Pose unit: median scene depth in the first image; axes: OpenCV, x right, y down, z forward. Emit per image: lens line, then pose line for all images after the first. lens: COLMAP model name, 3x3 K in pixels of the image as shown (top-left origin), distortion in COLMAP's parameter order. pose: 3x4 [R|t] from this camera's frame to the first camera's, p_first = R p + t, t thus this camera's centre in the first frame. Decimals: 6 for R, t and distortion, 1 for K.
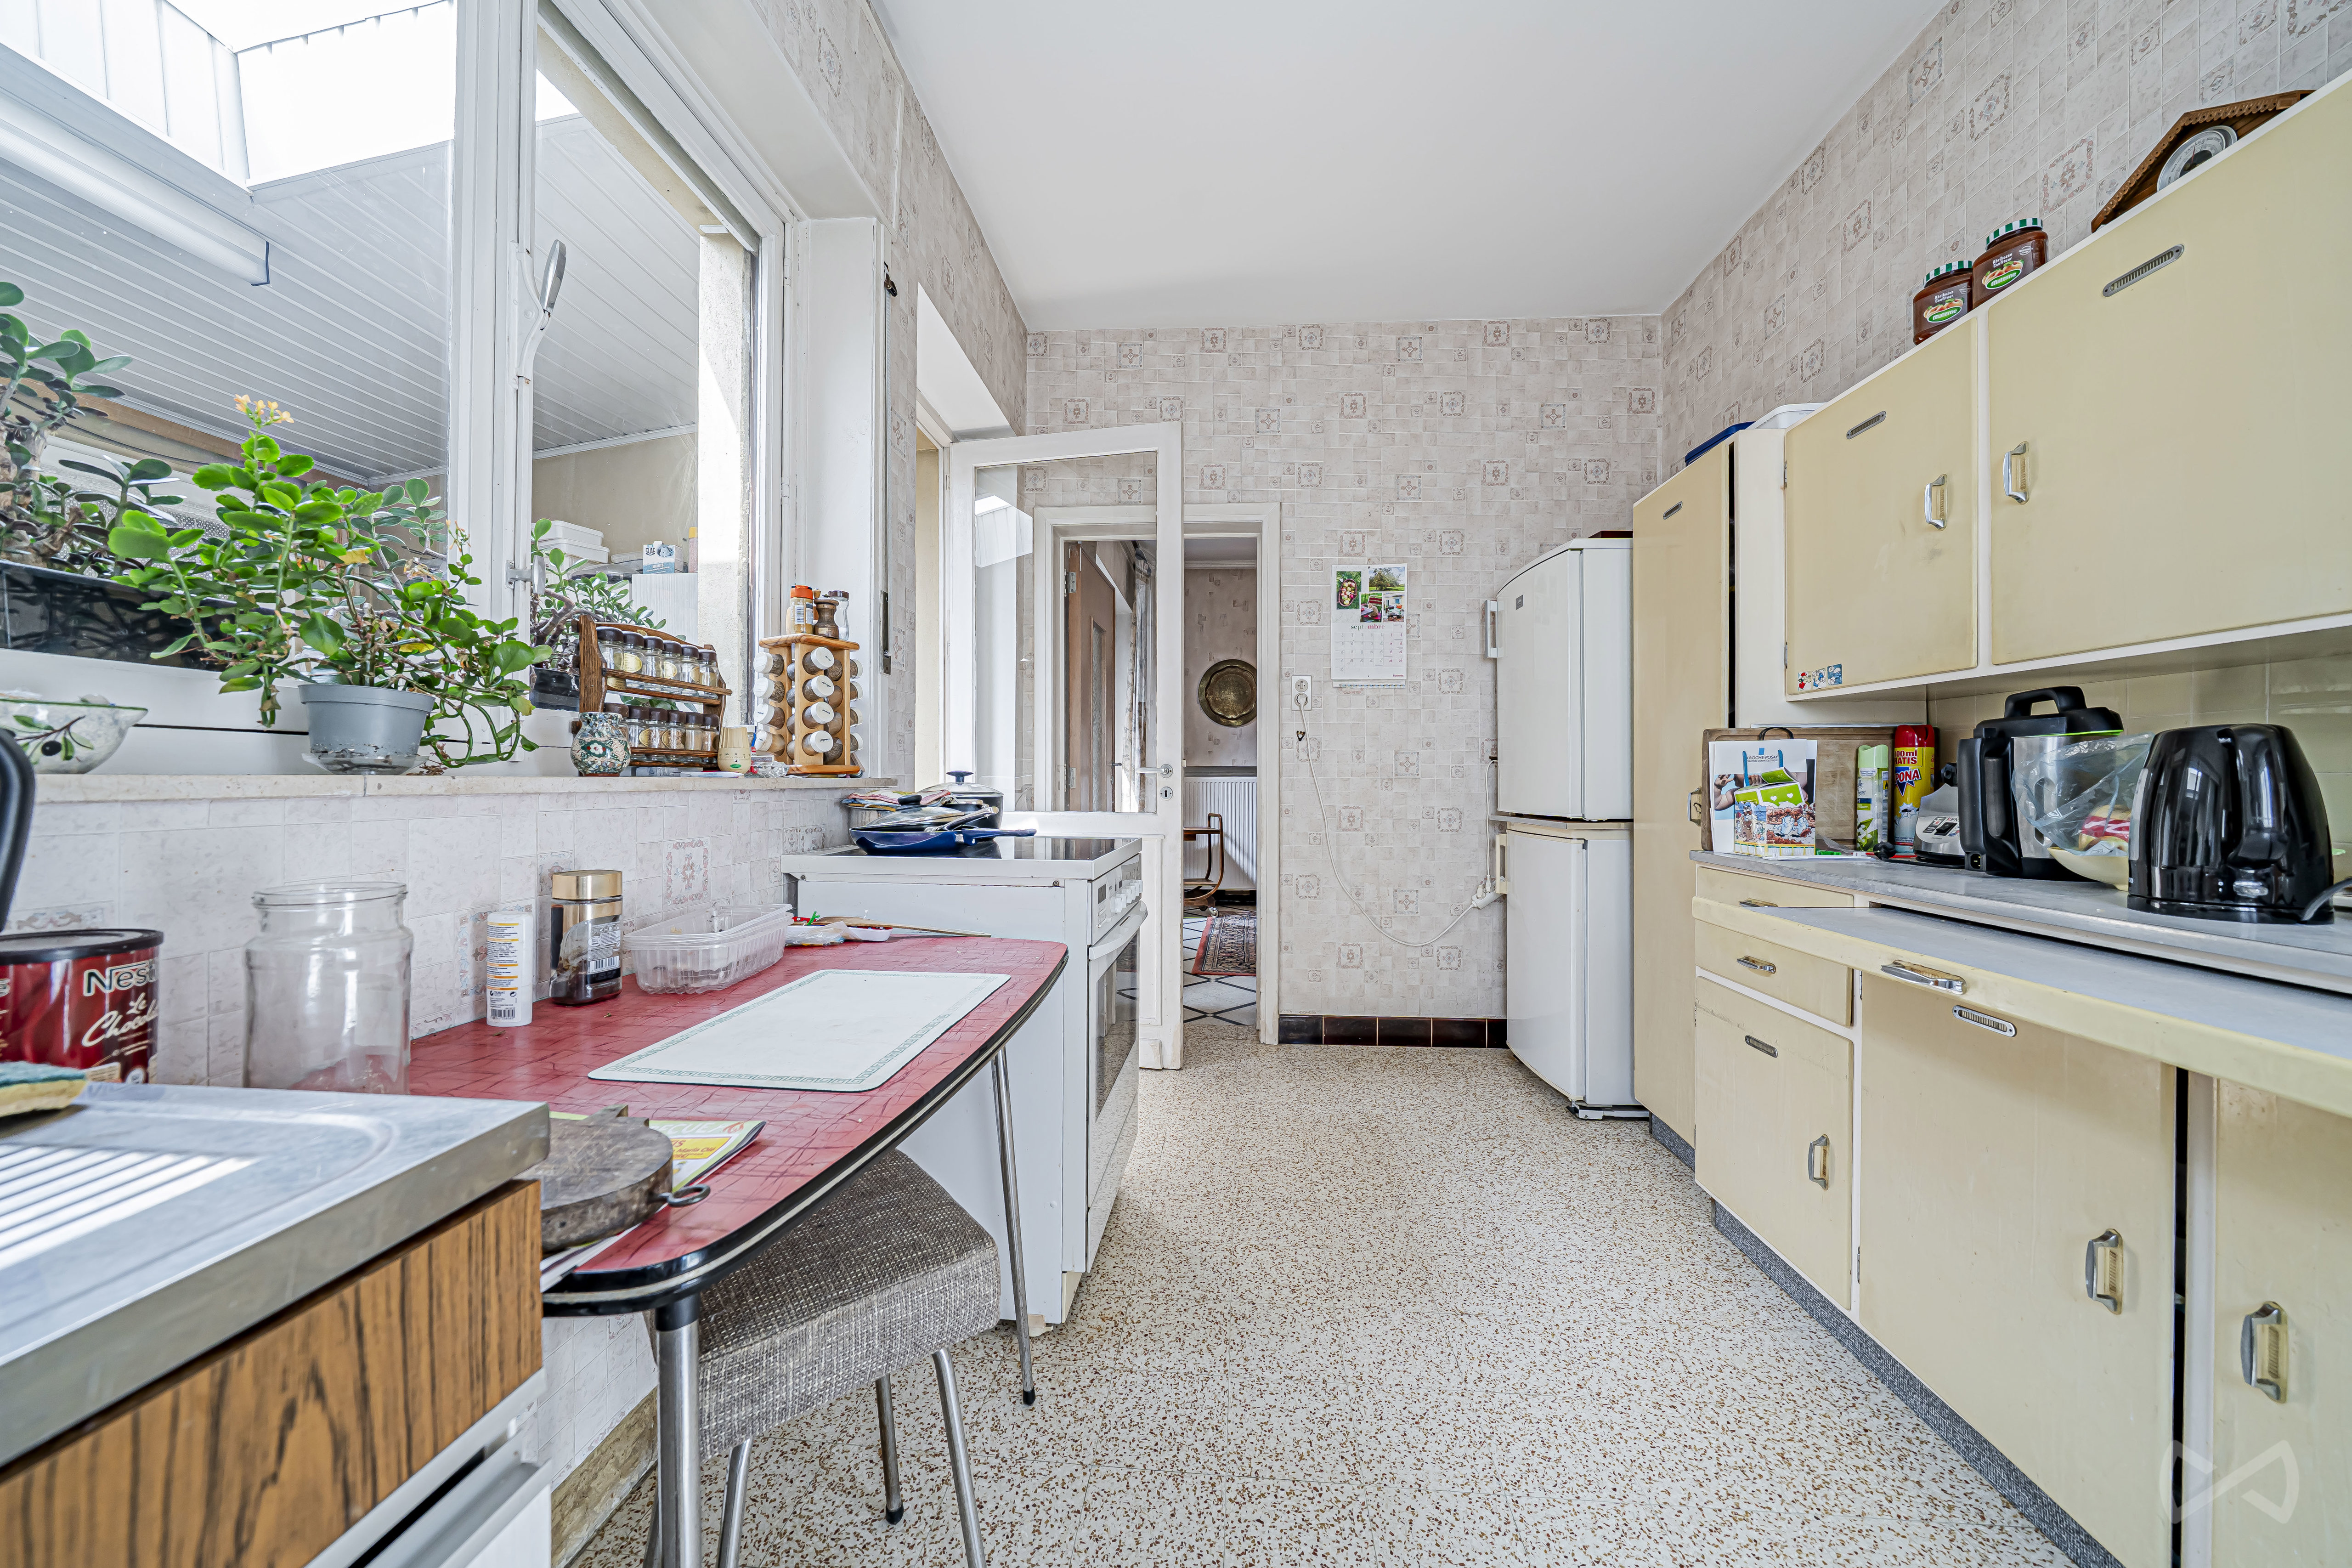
lens RADIAL K [[801.3, 0, 1164.7], [0, 801.3, 783.6], [0, 0, 1]] dist [-0.002937, -0.000364]
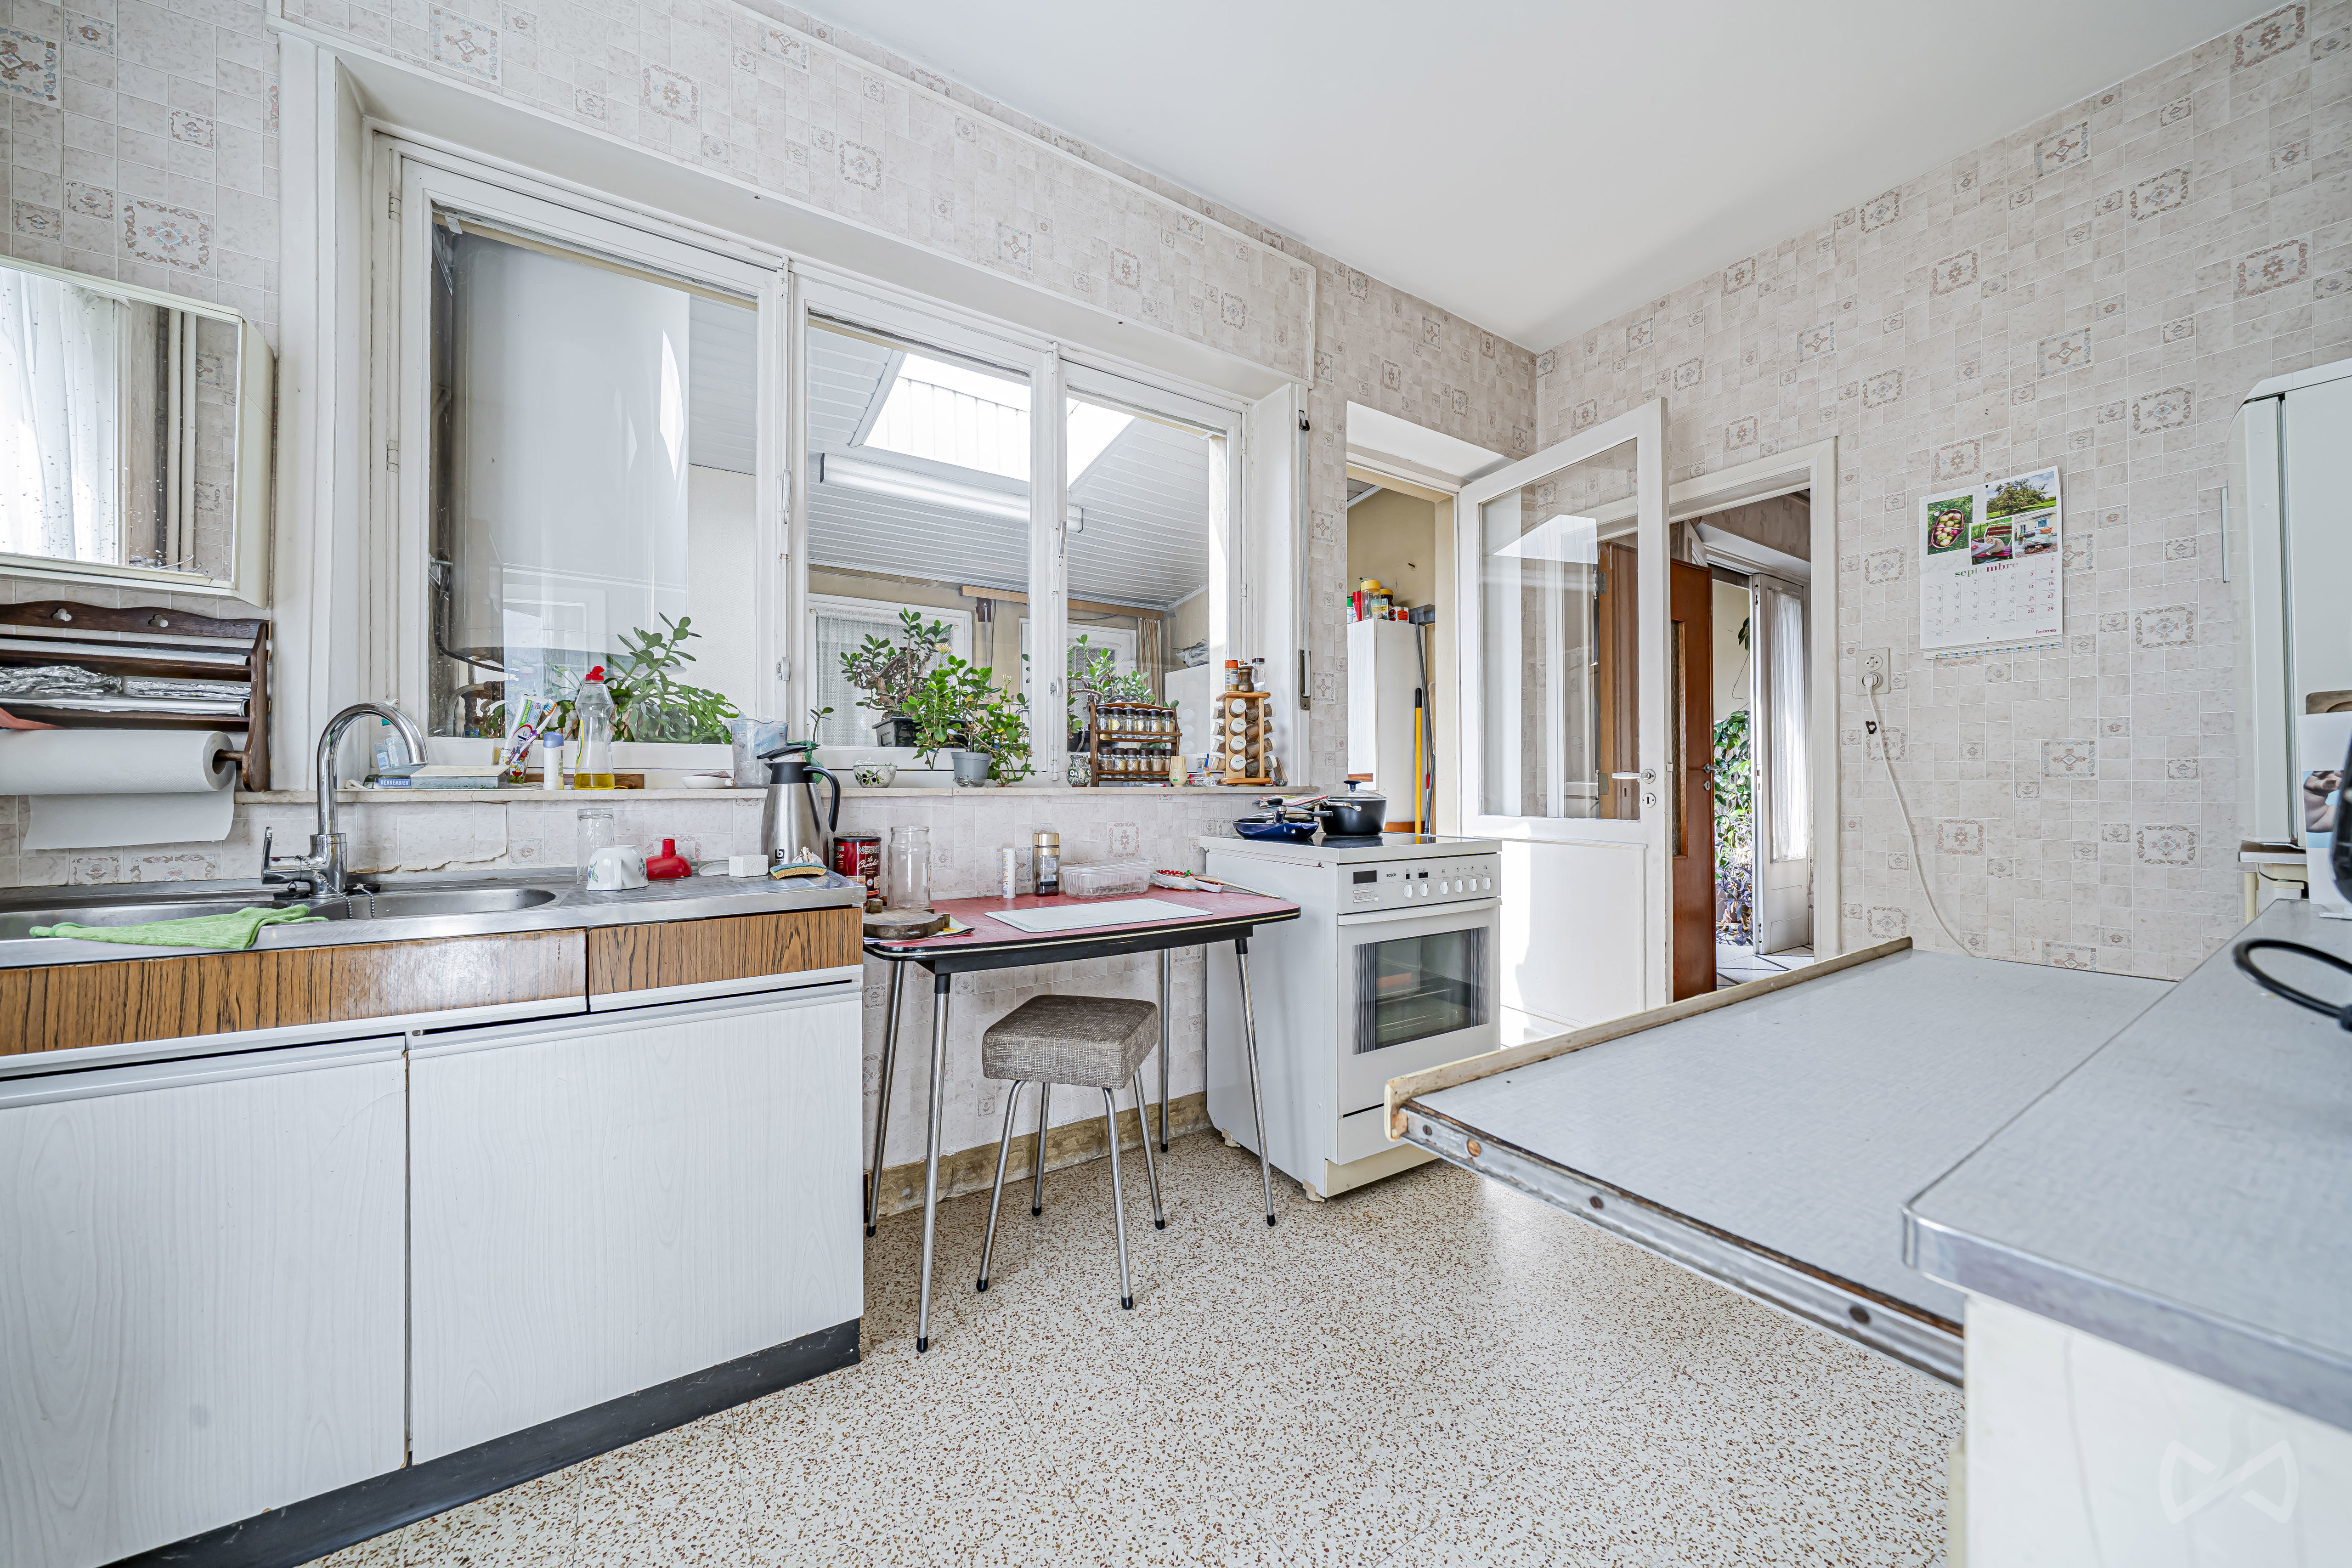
lens RADIAL K [[801.3, 0, 1179.7], [0, 801.3, 782.5], [0, 0, 1]] dist [-0.002937, -0.000364]
pose [[0.620991, -0.009961, -0.783755, 0.364878], [0.002403, 0.999939, -0.010804, 0.000663], [0.783814, 0.004825, 0.620977, -0.006921]]
